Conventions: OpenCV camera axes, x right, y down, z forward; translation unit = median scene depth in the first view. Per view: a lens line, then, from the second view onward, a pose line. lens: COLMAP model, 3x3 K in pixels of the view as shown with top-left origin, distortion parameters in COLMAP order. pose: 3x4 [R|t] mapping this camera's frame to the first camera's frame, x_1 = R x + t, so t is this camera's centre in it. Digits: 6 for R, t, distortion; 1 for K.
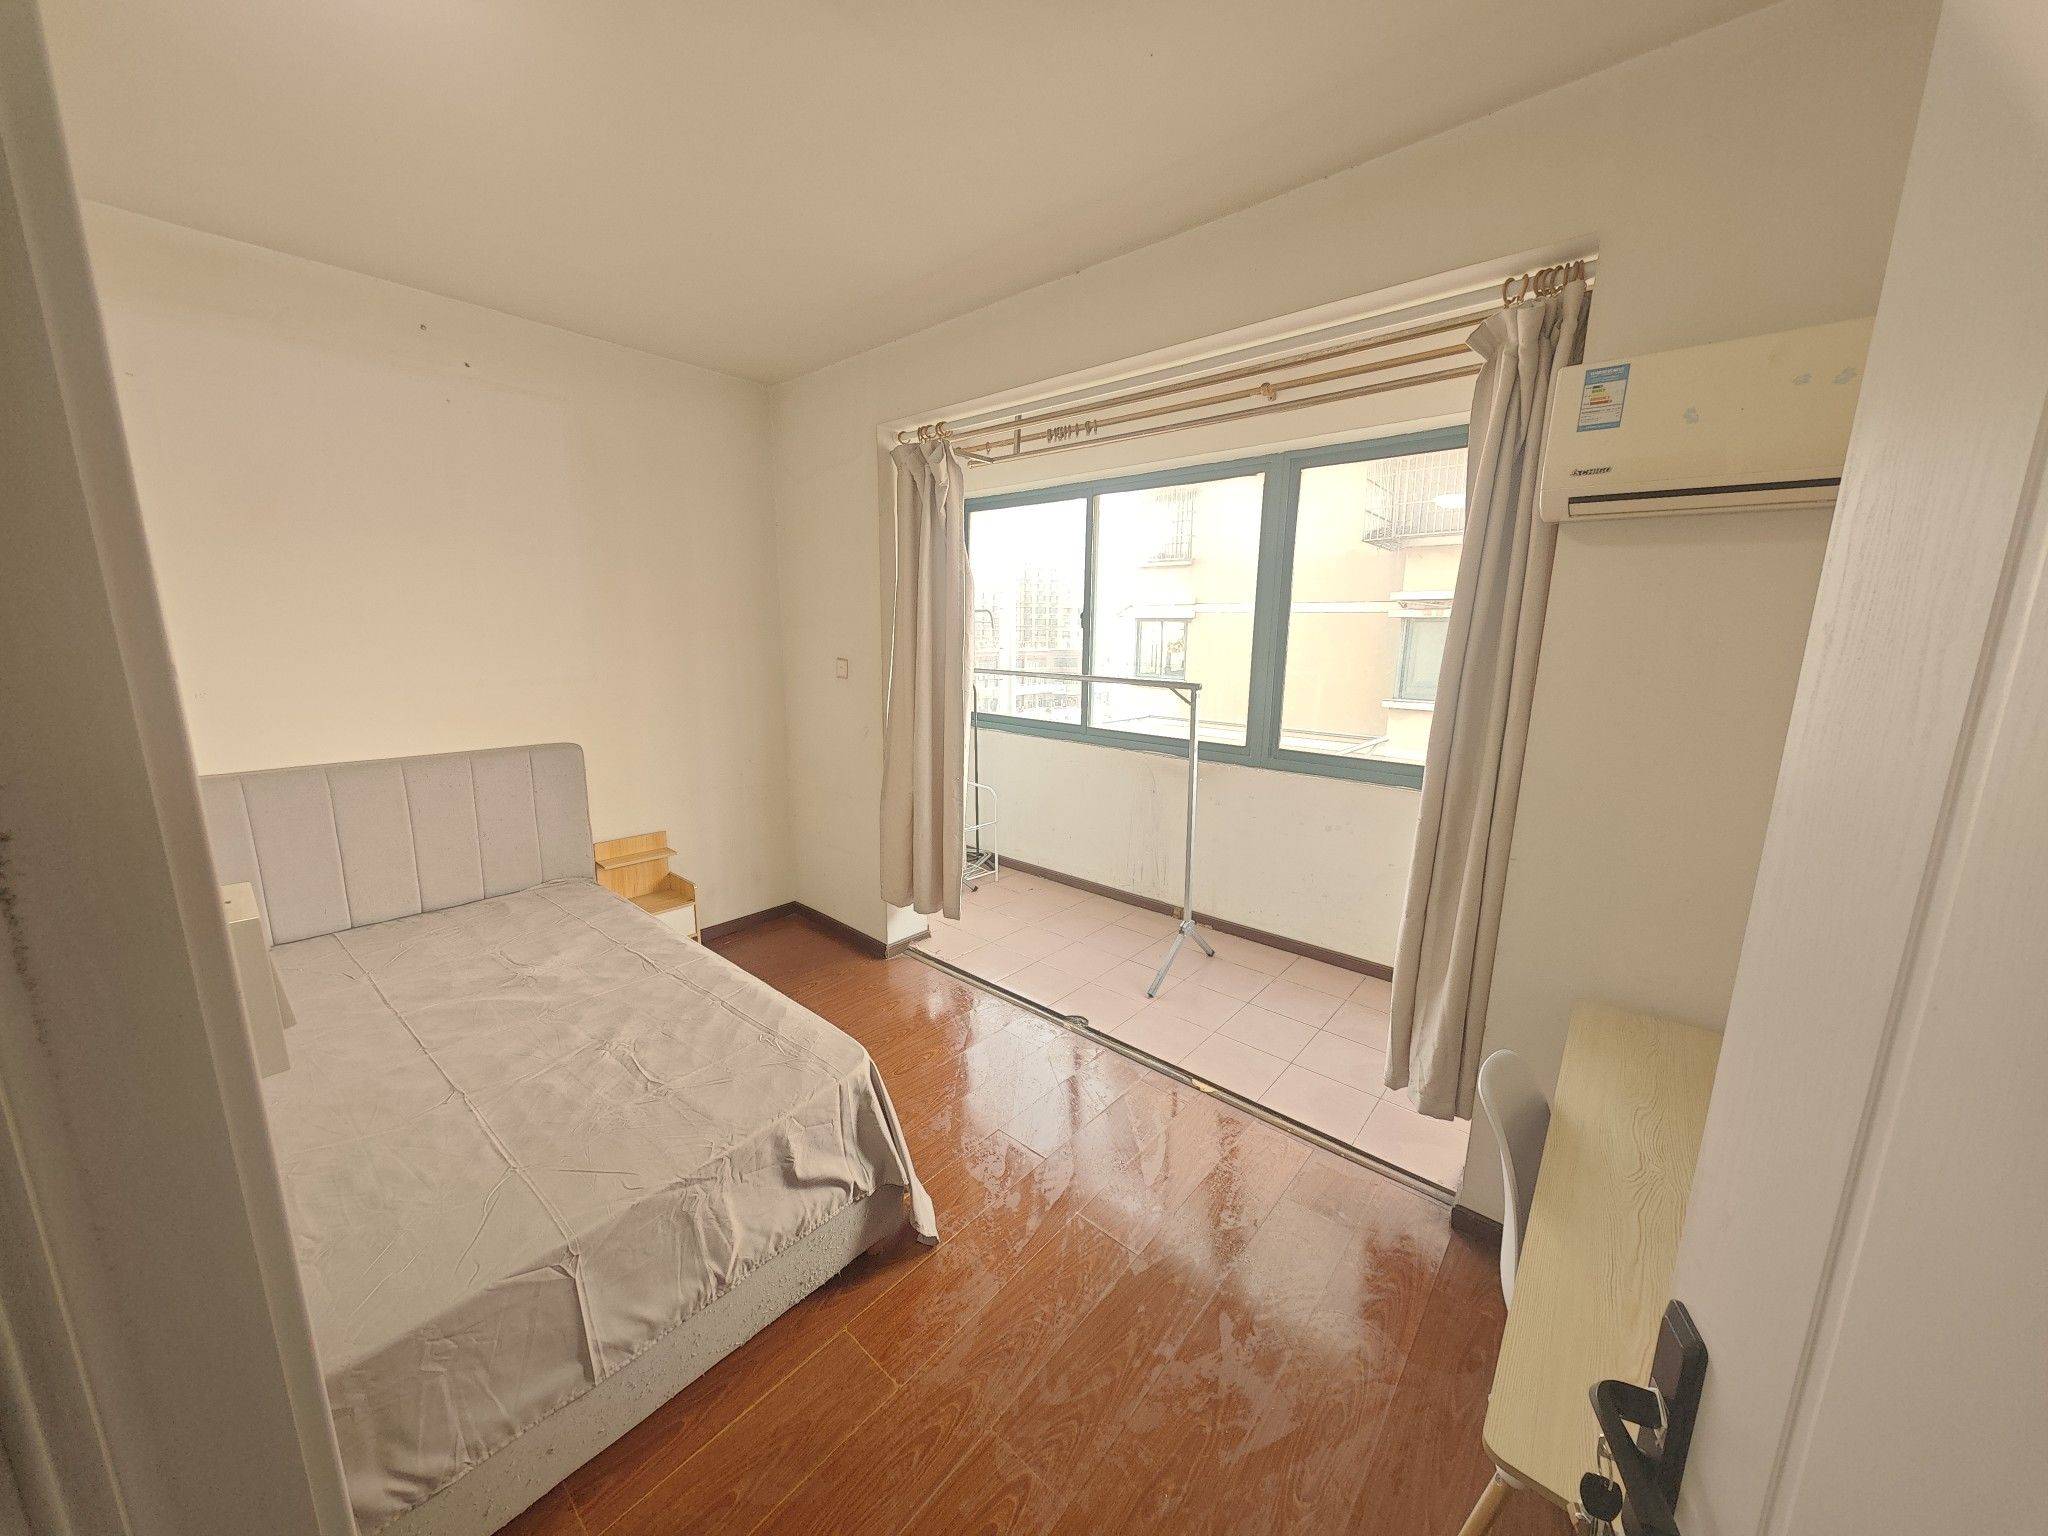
lens RADIAL K [[722.1, 0, 1028.5], [0, 722.1, 769.5], [0, 0, 1]] dist [0.000402, -0.000123]
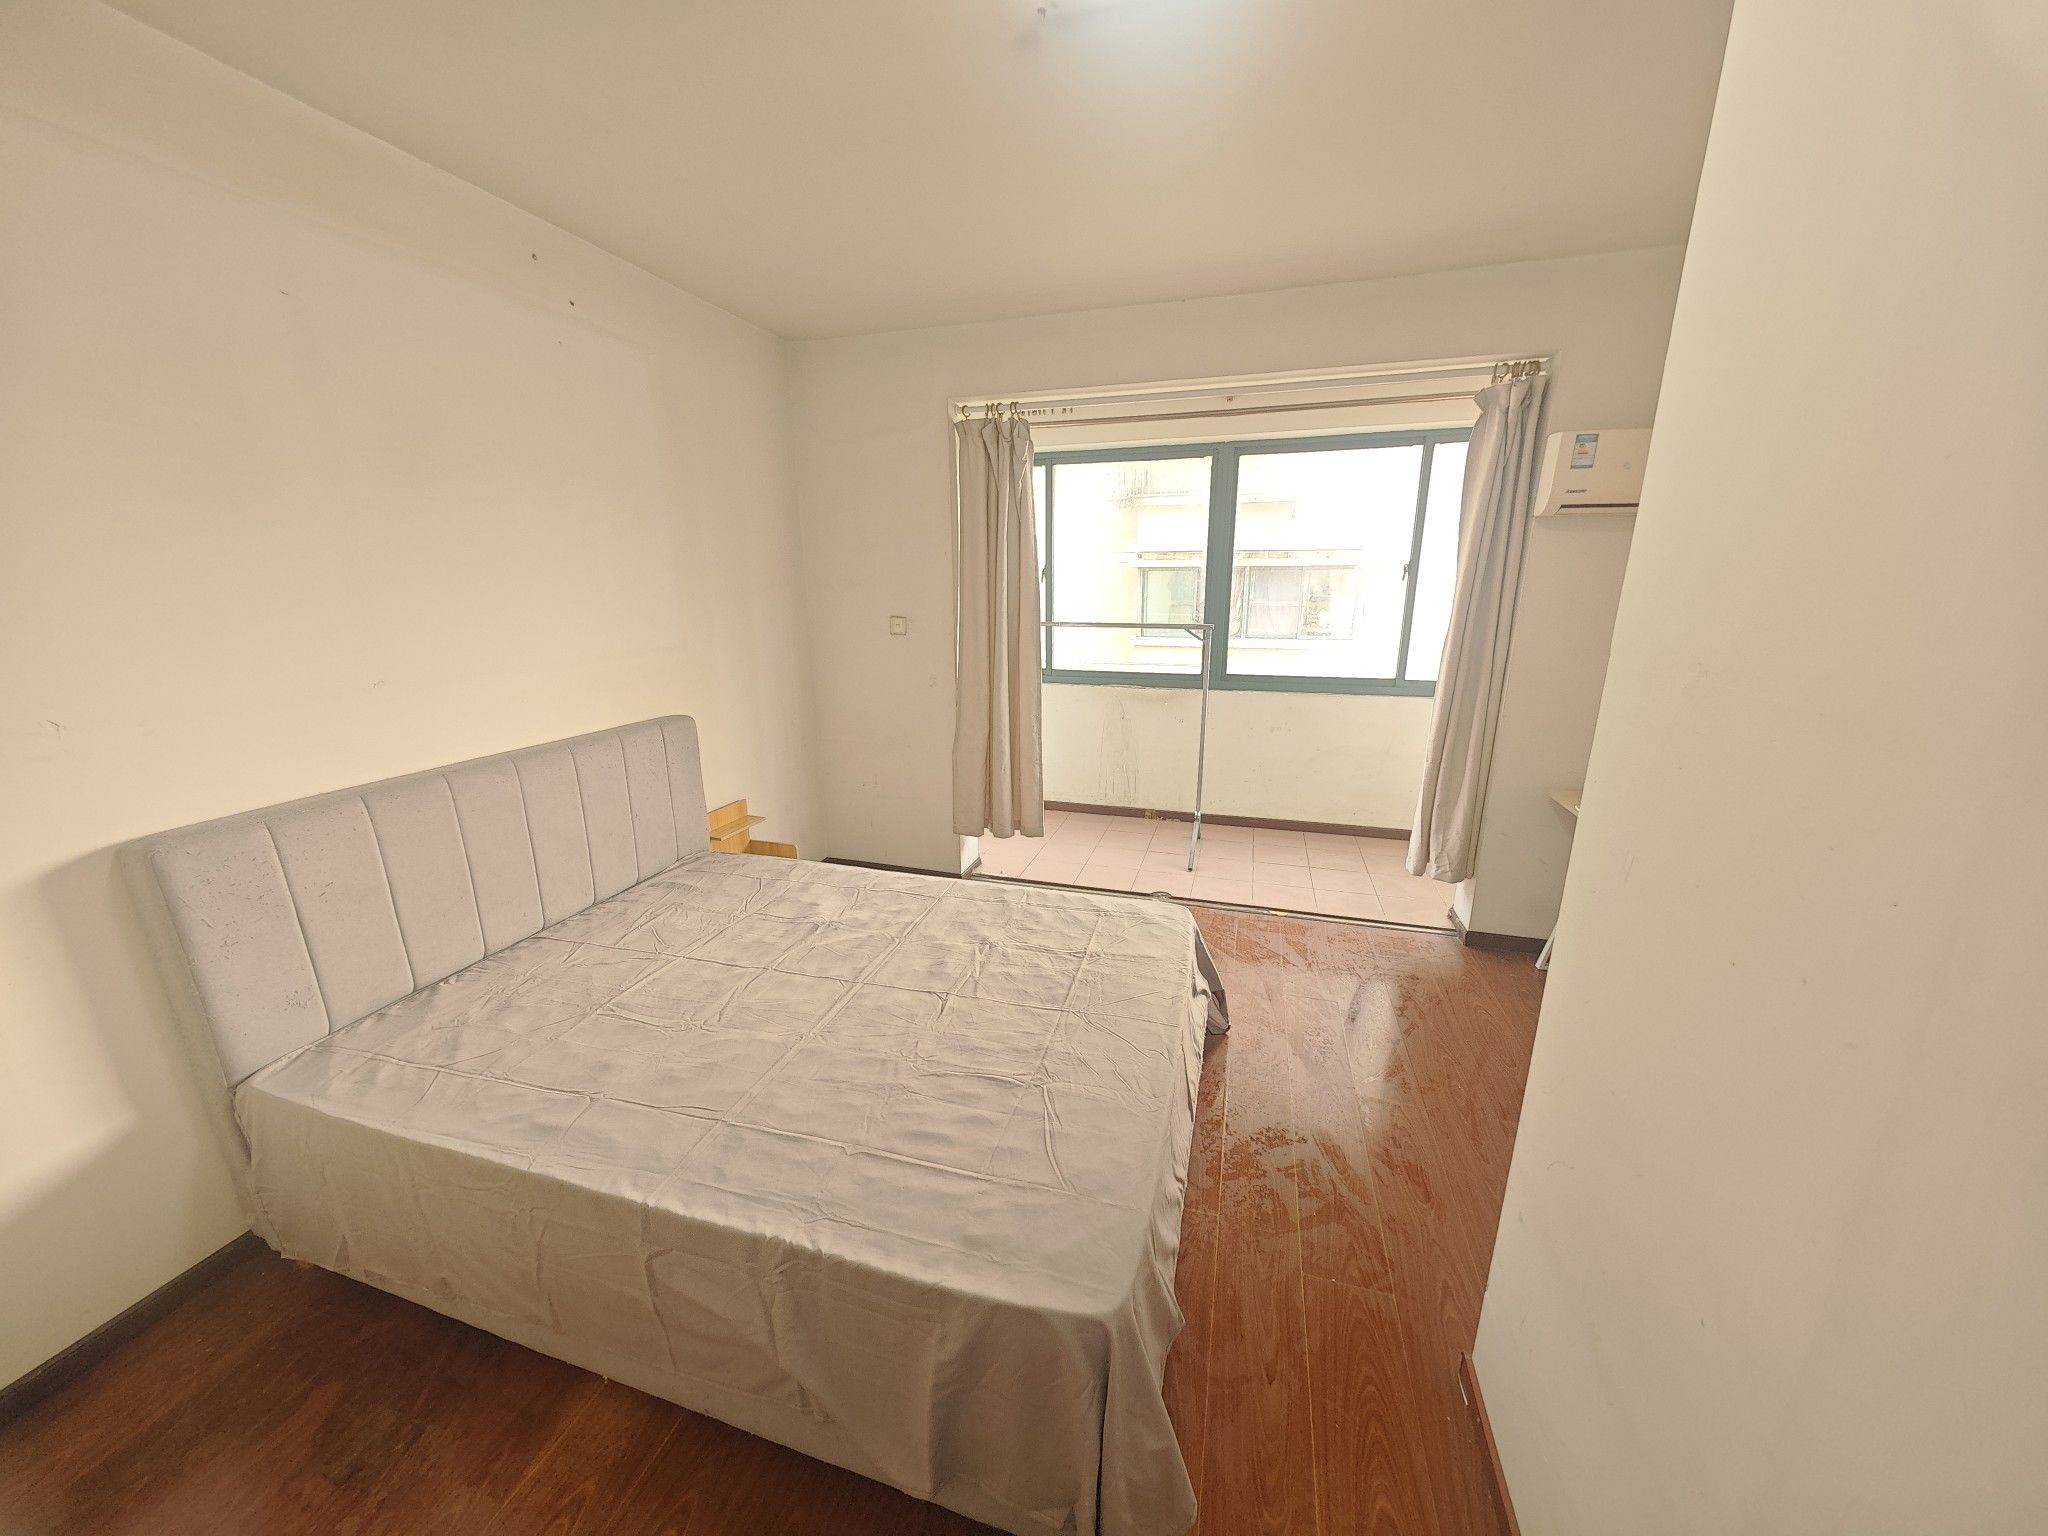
lens RADIAL K [[722.1, 0, 1027.2], [0, 722.1, 765.5], [0, 0, 1]] dist [0.000402, -0.000123]
pose [[0.914895, -0.118700, 0.385847, -0.582179], [0.095244, 0.992281, 0.079422, -0.001722], [-0.392296, -0.035913, 0.919138, -0.069601]]
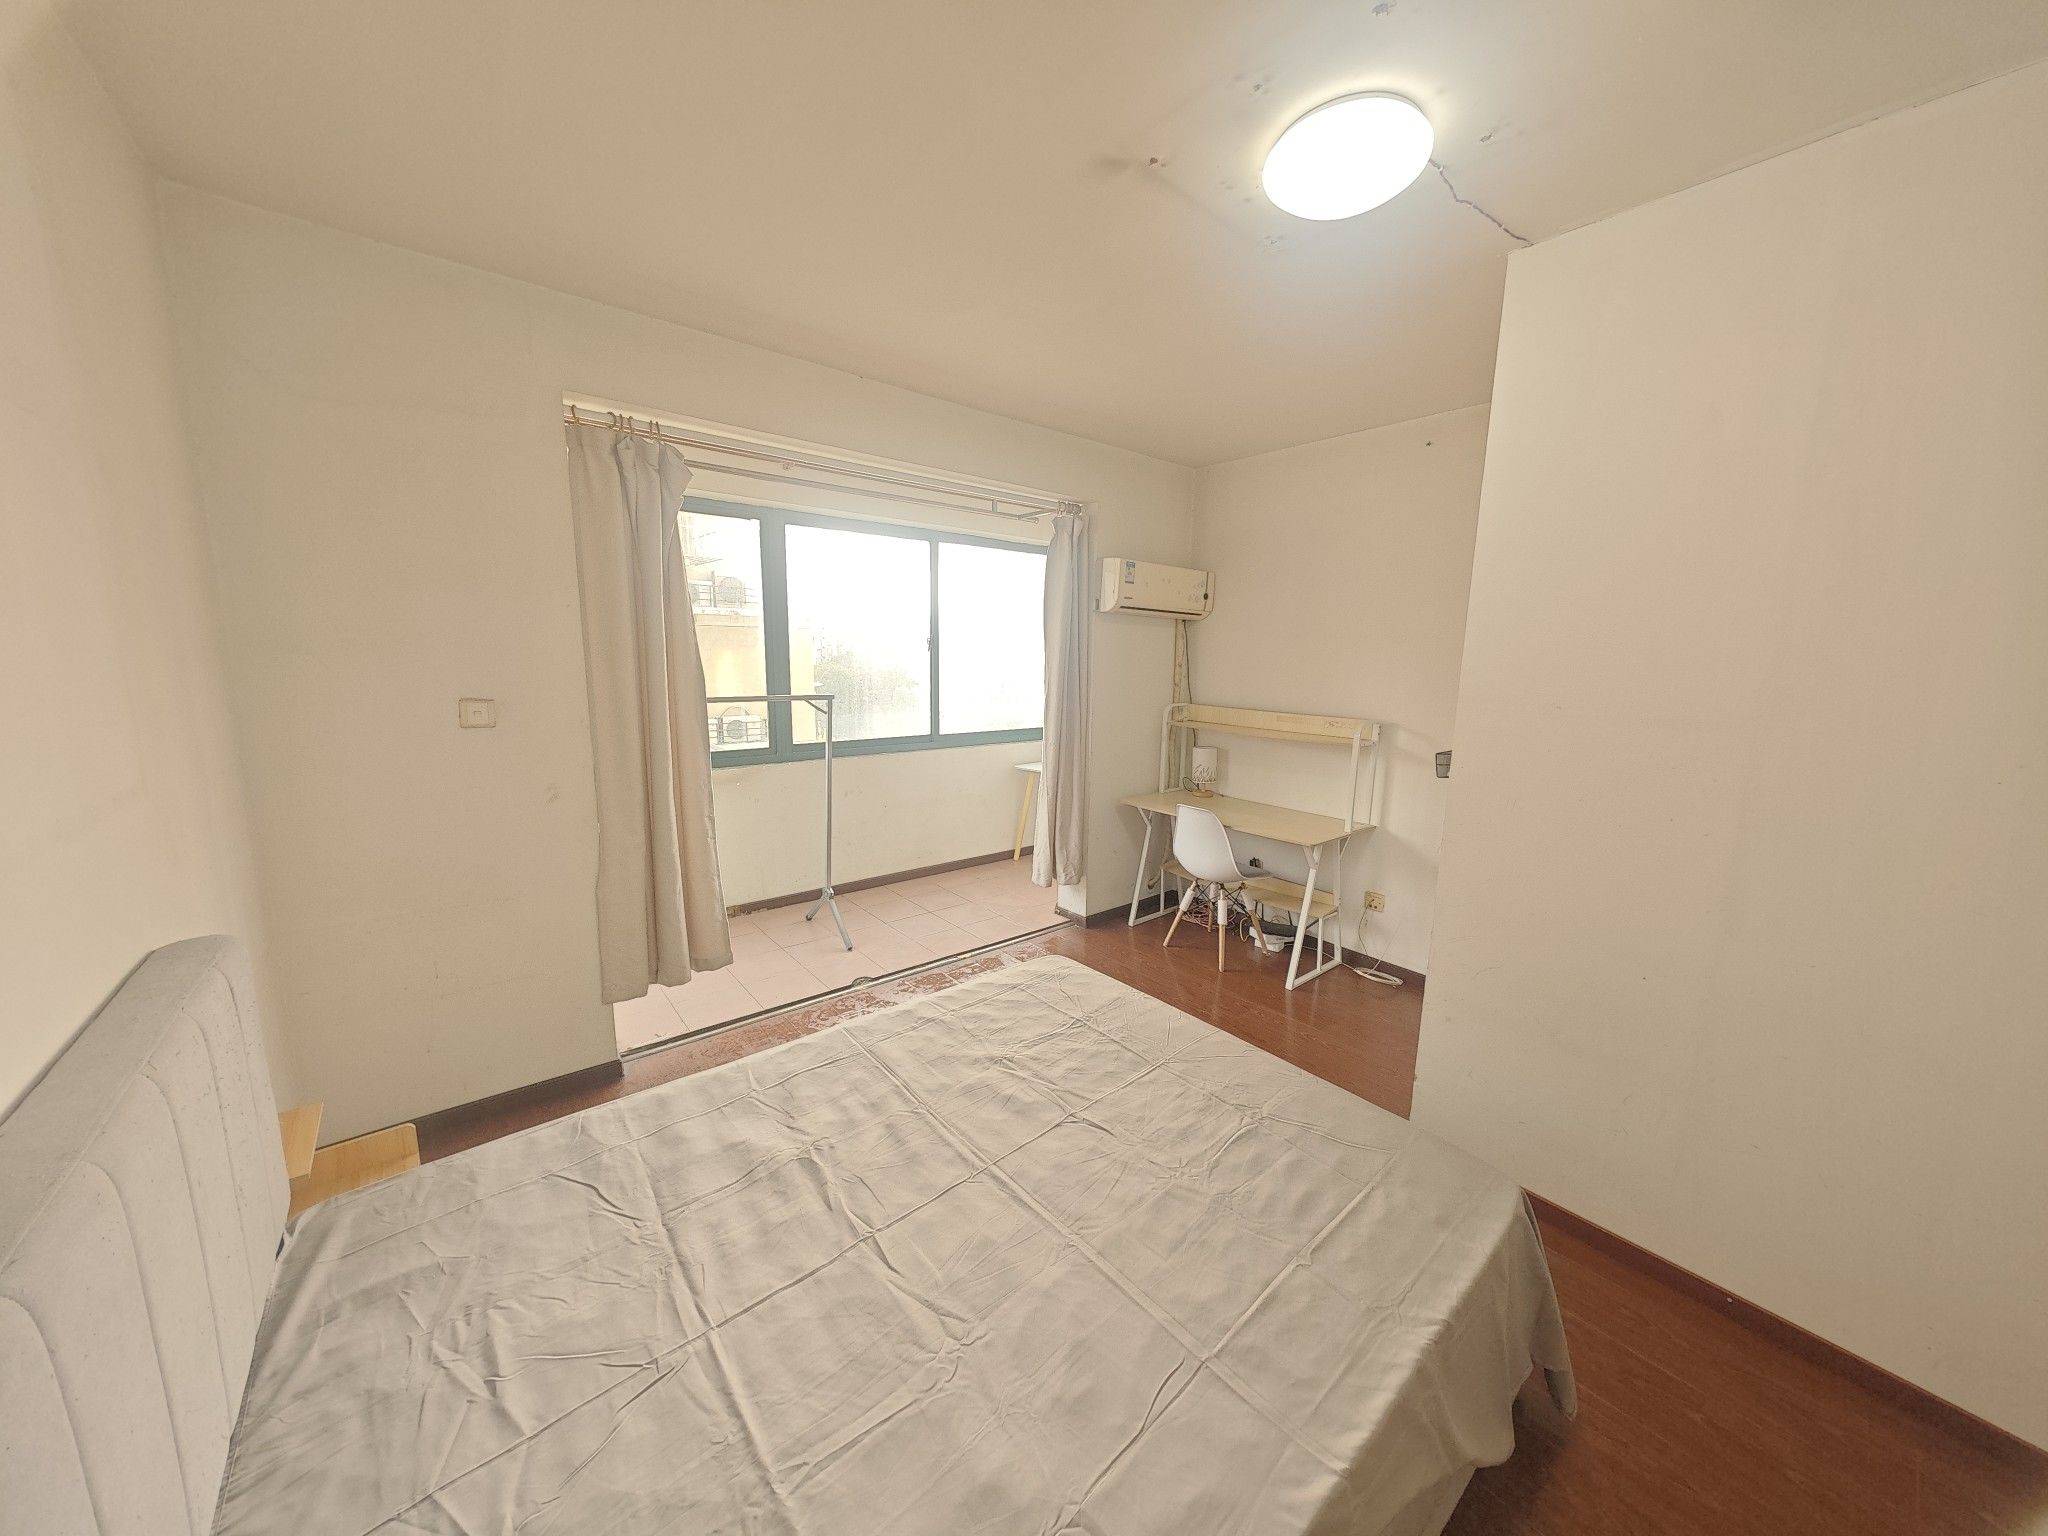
lens RADIAL K [[722.1, 0, 1031.0], [0, 722.1, 773.7], [0, 0, 1]] dist [0.000402, -0.000123]
pose [[0.171026, -0.176204, 0.969382, -0.931011], [0.172525, 0.974033, 0.146611, -0.106210], [-0.970044, 0.142169, 0.196985, 0.421616]]
